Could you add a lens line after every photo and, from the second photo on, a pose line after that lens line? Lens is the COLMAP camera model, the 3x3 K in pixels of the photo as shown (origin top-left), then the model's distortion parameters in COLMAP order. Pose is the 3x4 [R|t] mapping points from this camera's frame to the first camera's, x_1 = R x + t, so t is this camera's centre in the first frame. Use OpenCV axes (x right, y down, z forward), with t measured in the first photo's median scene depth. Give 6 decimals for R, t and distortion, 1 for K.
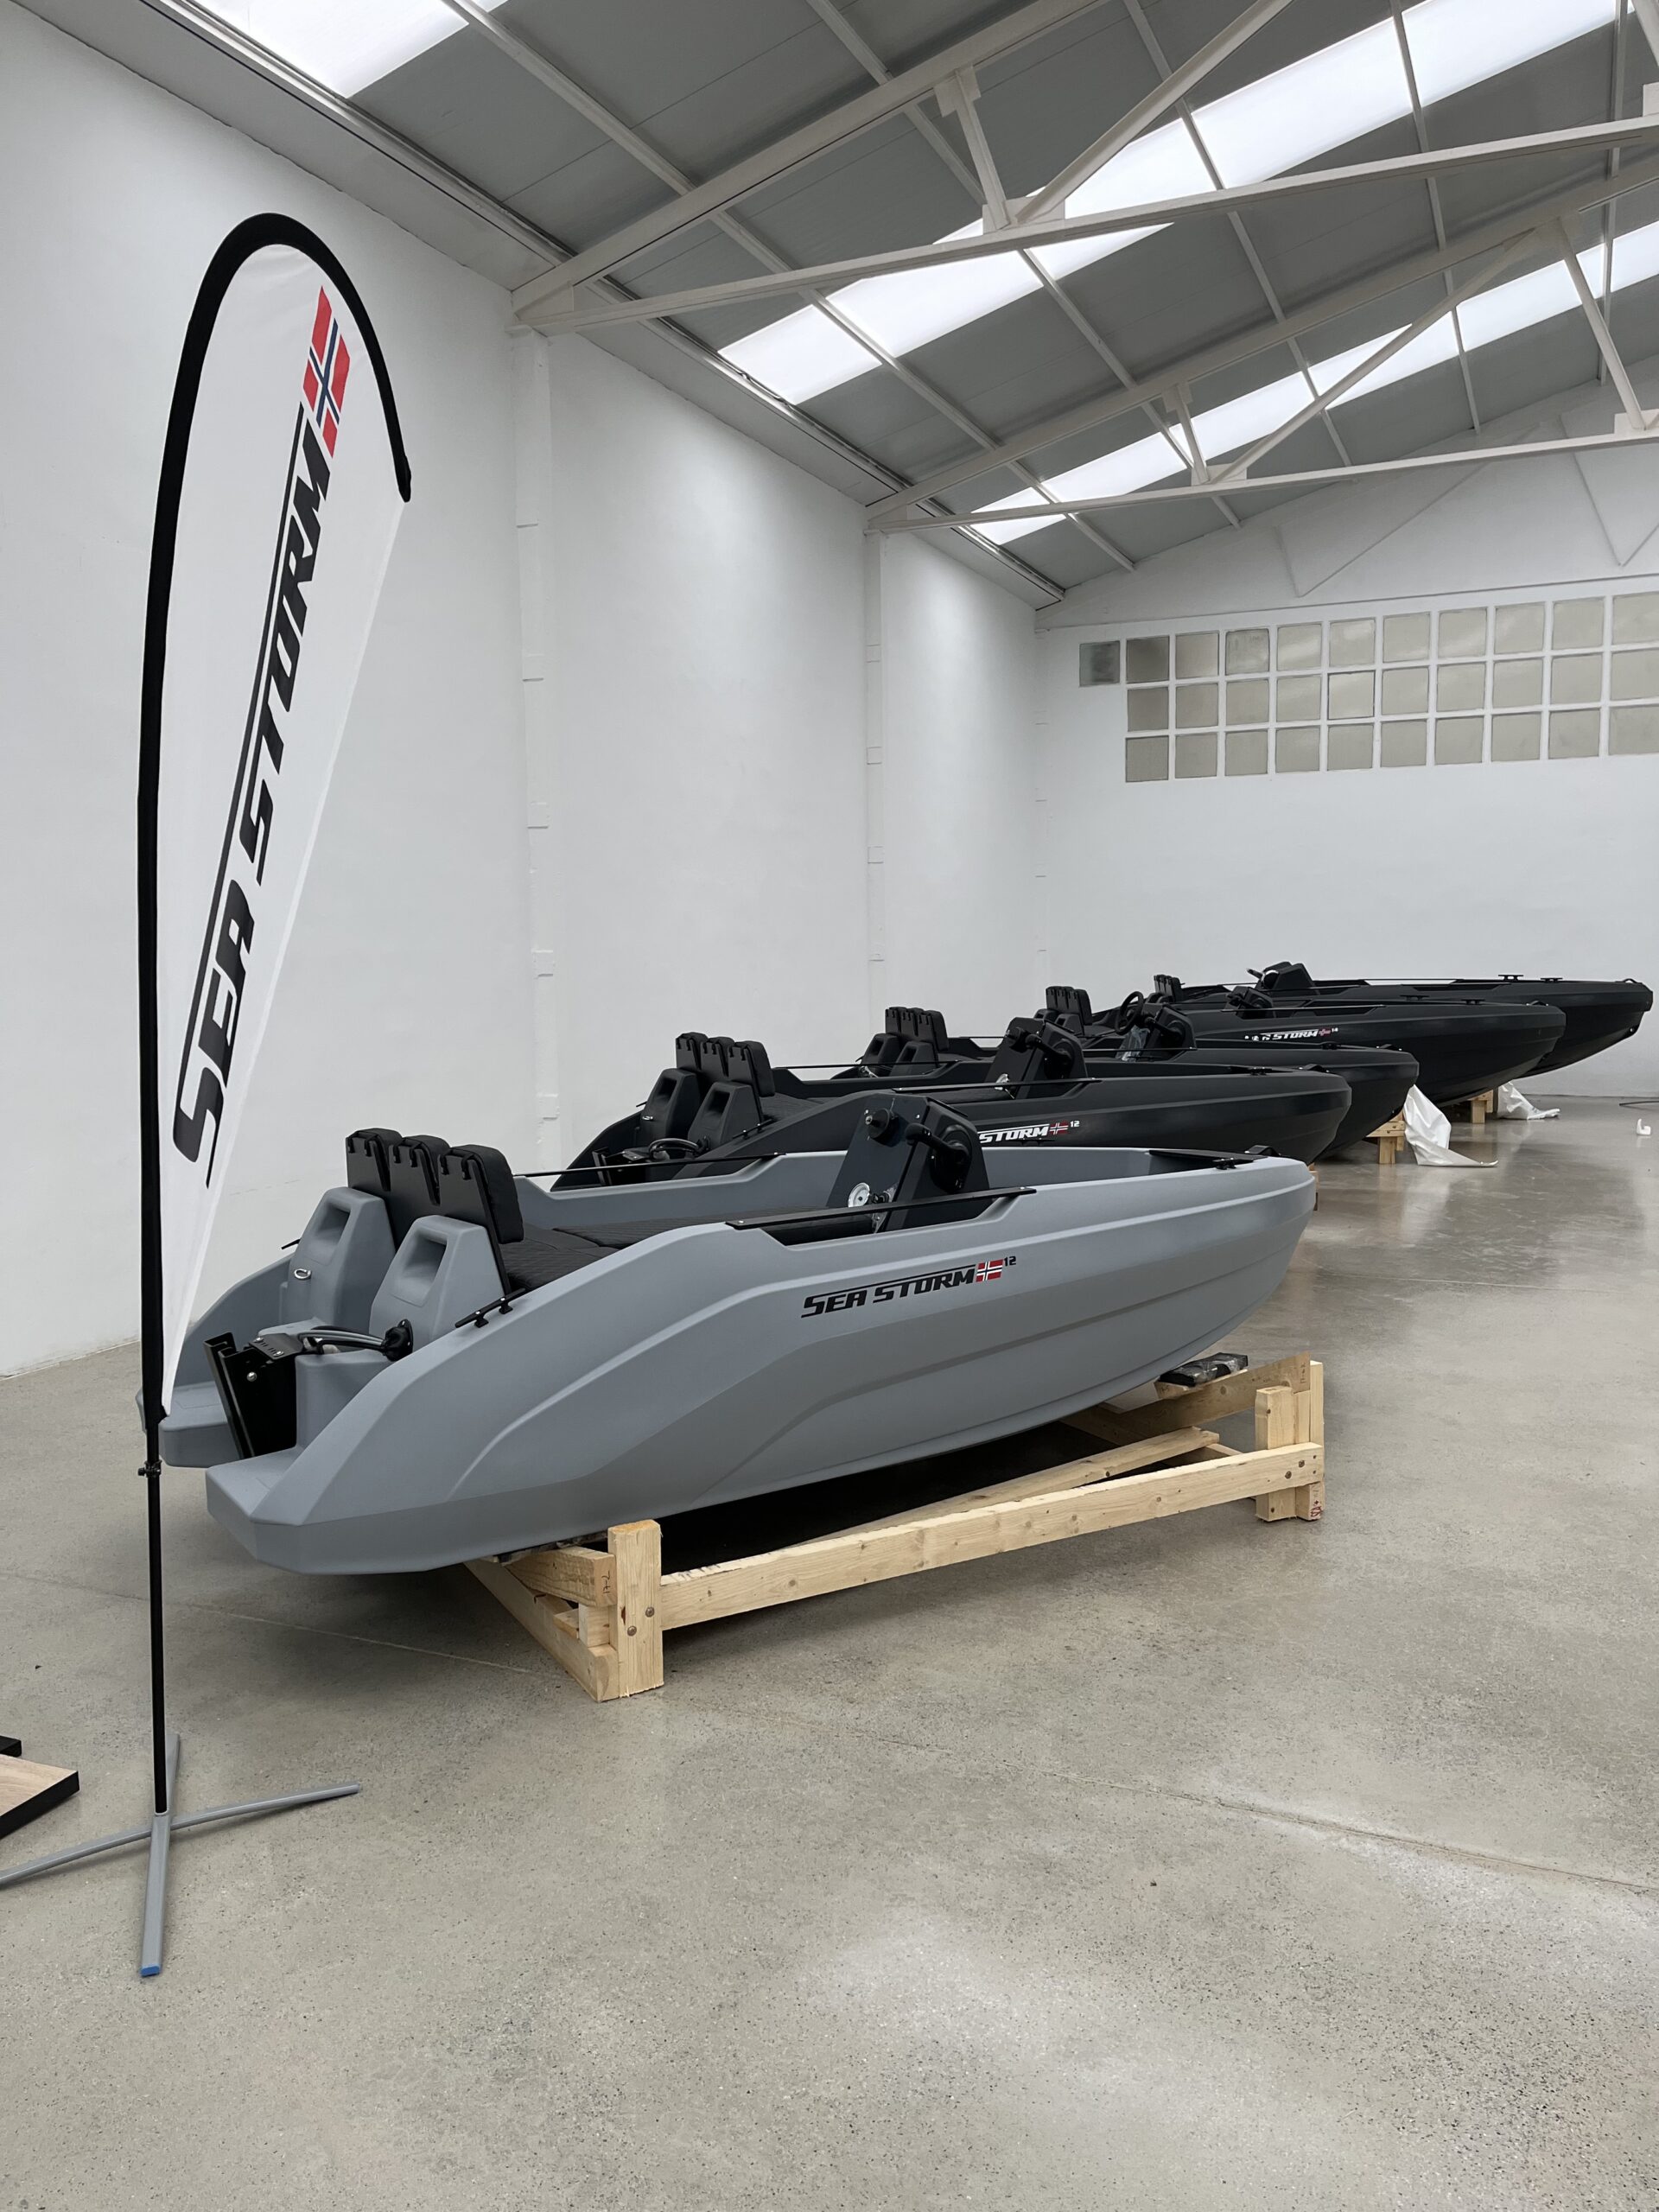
lens RADIAL K [[1675.8, 0, 829.5], [0, 1675.8, 1106.0], [0, 0, 1]] dist [0.054189, -0.054327]
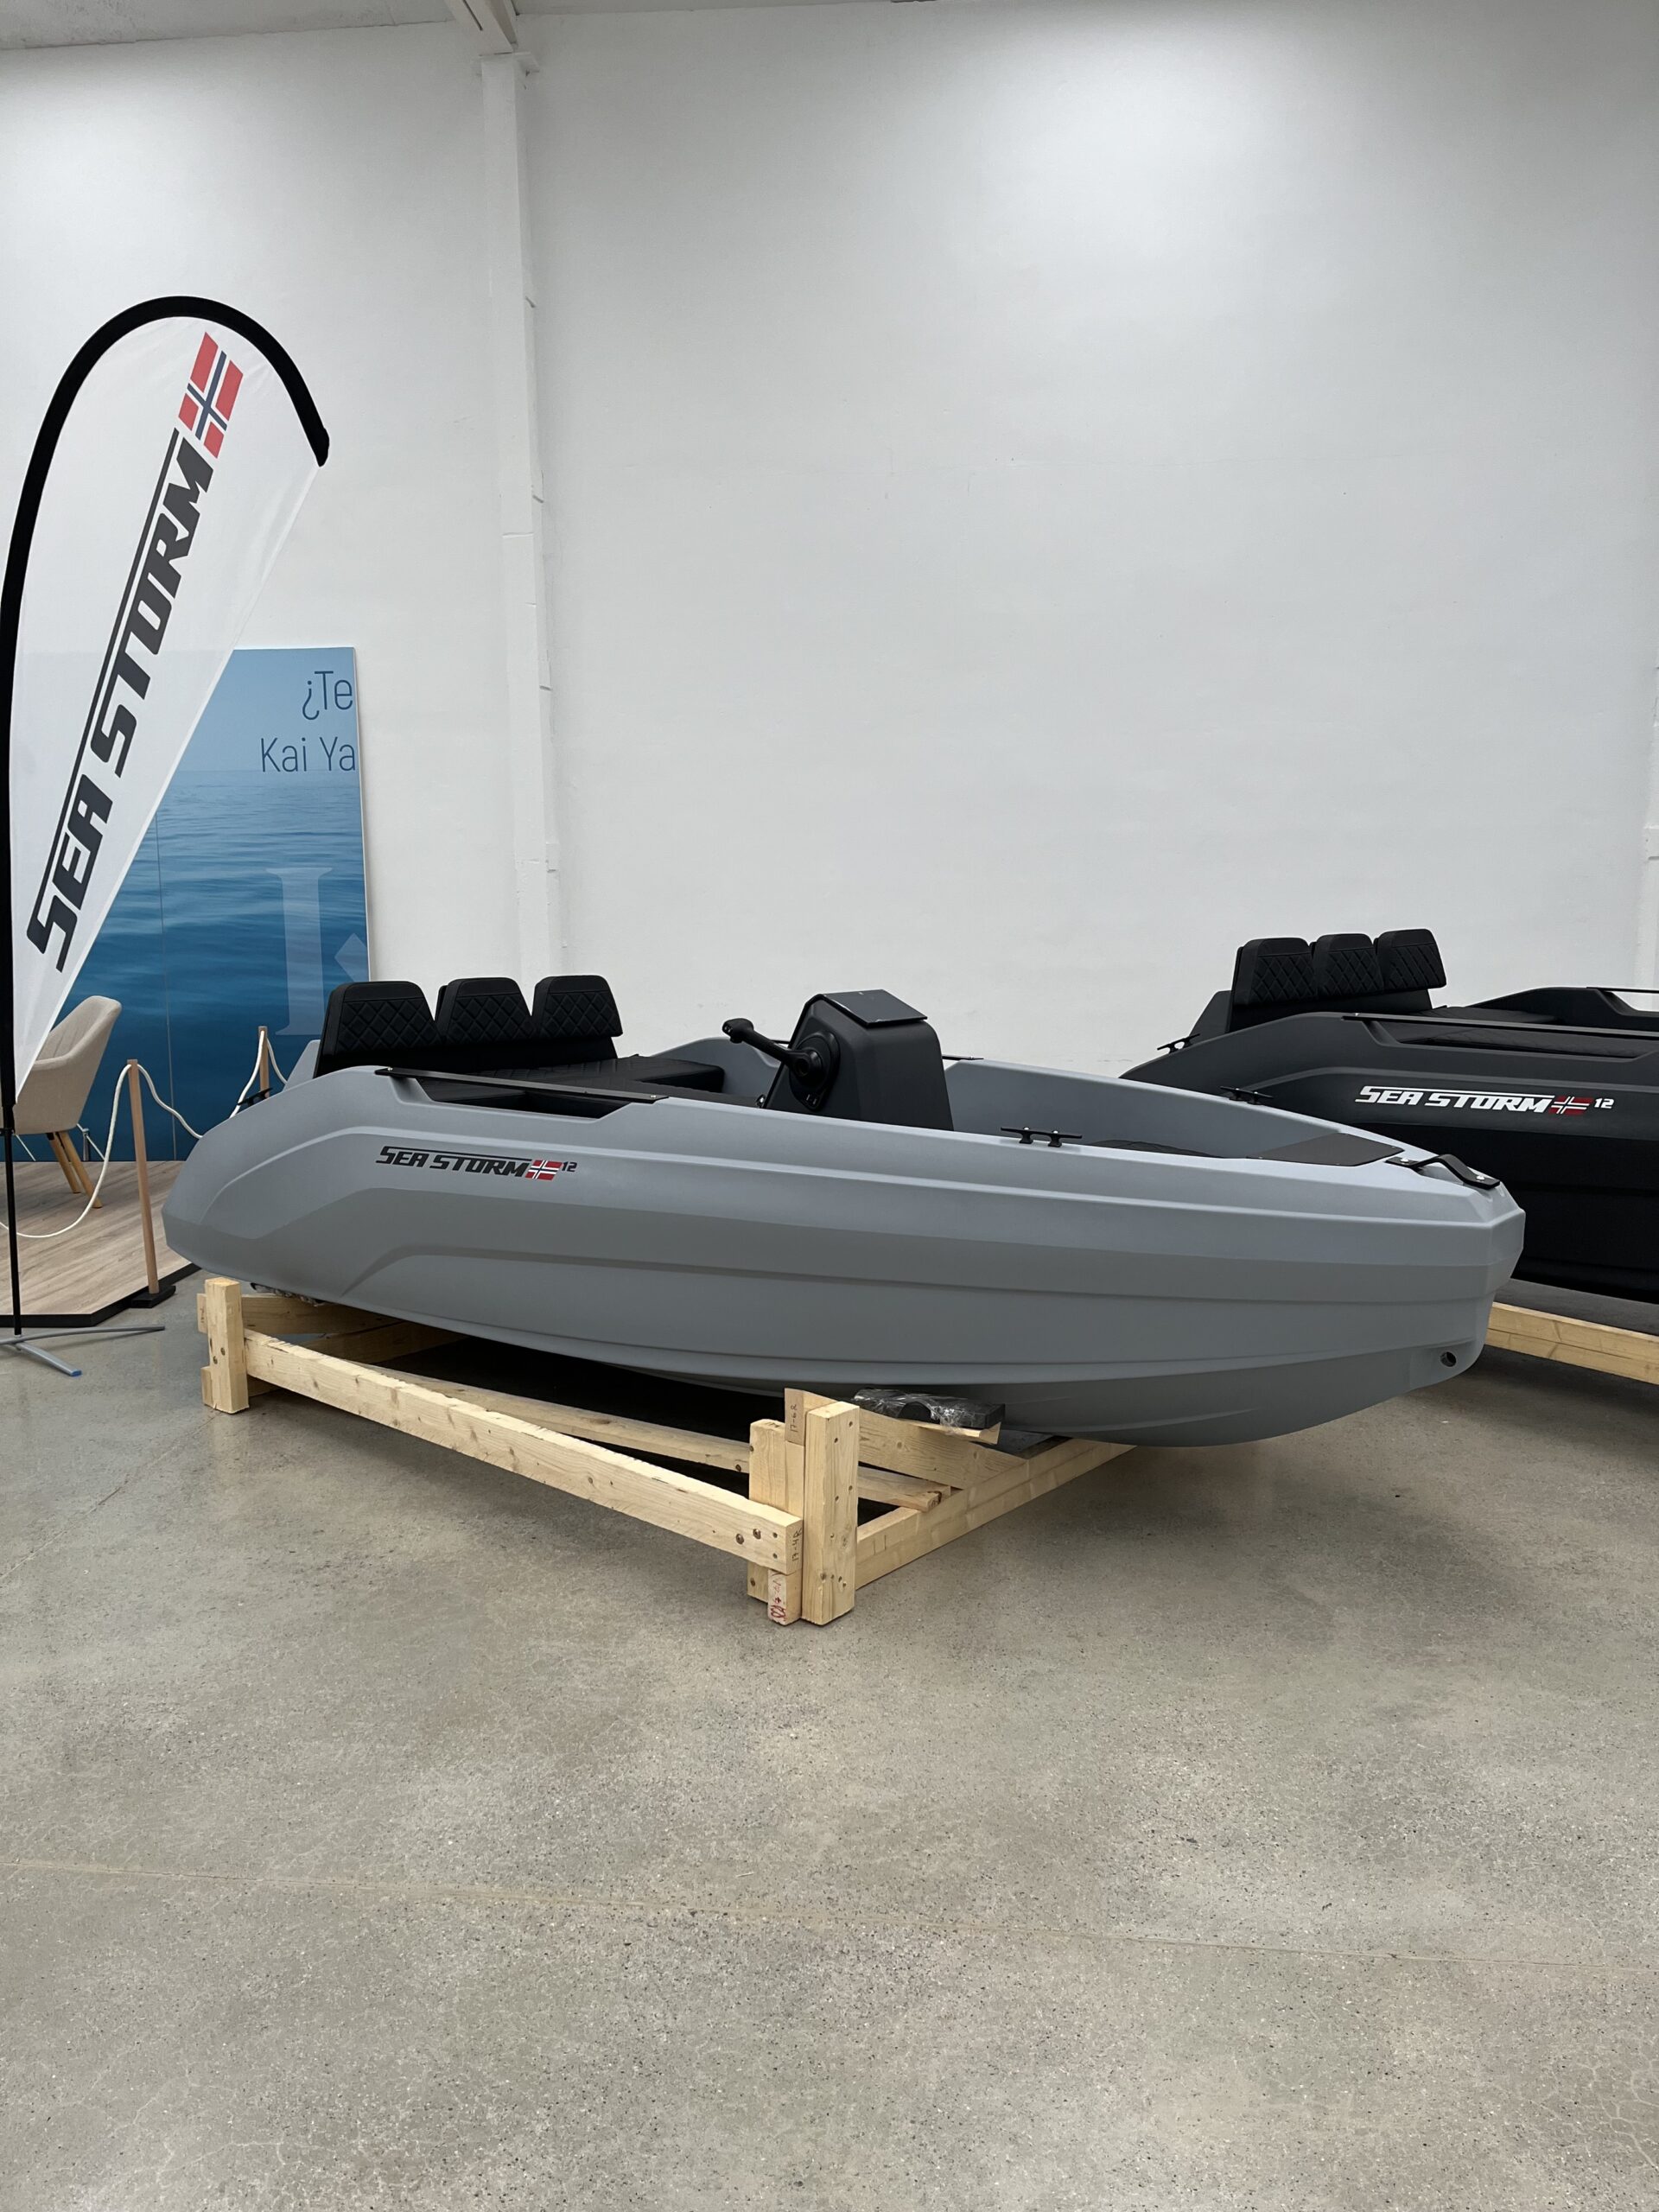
lens RADIAL K [[1675.8, 0, 829.5], [0, 1675.8, 1106.0], [0, 0, 1]] dist [0.054189, -0.054327]
pose [[0.330348, 0.148059, -0.932174, 1.079060], [-0.087108, 0.988188, 0.126086, -0.071487], [0.939831, 0.039548, 0.339343, 0.900619]]
